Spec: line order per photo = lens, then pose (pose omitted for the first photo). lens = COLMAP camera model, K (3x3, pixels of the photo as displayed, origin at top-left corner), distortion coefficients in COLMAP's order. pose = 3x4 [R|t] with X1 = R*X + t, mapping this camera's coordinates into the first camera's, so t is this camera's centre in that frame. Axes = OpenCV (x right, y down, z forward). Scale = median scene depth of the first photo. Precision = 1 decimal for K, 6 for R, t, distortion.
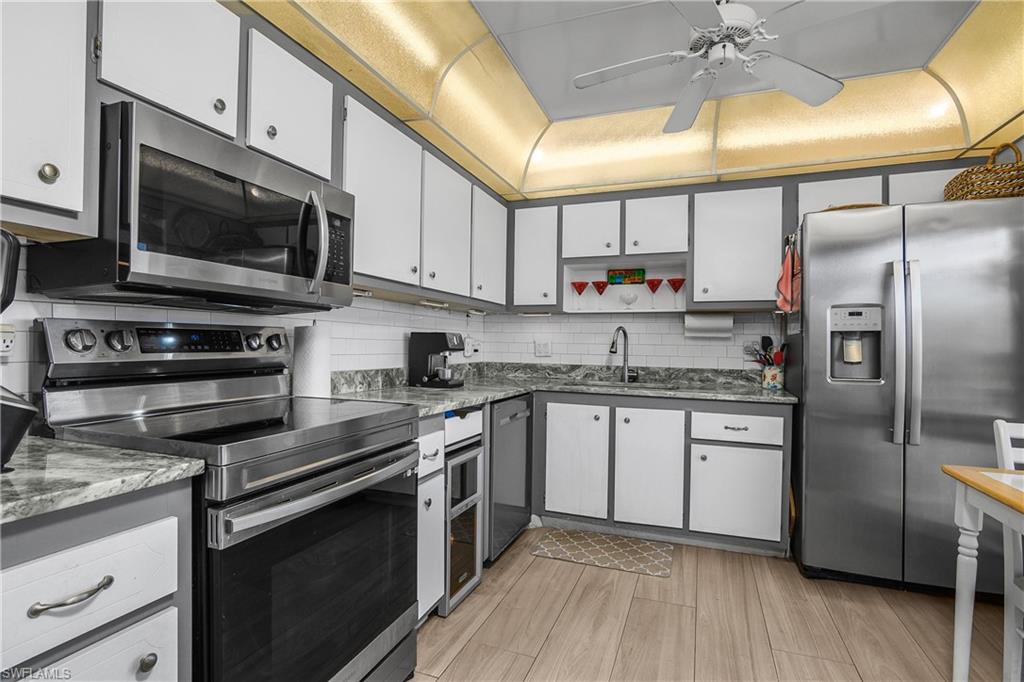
lens RADIAL K [[509.8, 0, 511.5], [0, 509.8, 345.5], [0, 0, 1]] dist [-0.017443, 0.000538]
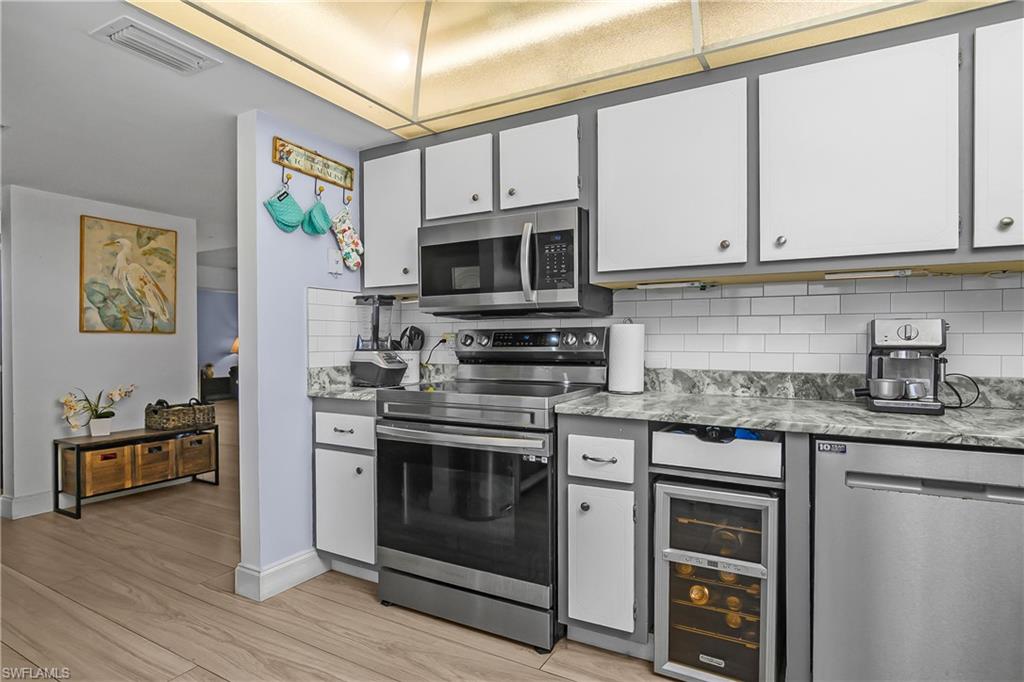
lens RADIAL K [[531.5, 0, 512.0], [0, 531.5, 341.0], [0, 0, 1]] dist [-0.002038, -0.000047]
pose [[-0.142808, -0.008266, -0.989716, 0.536989], [0.000094, 0.999965, -0.008366, 0.005099], [0.989750, -0.001288, -0.142803, 0.635672]]
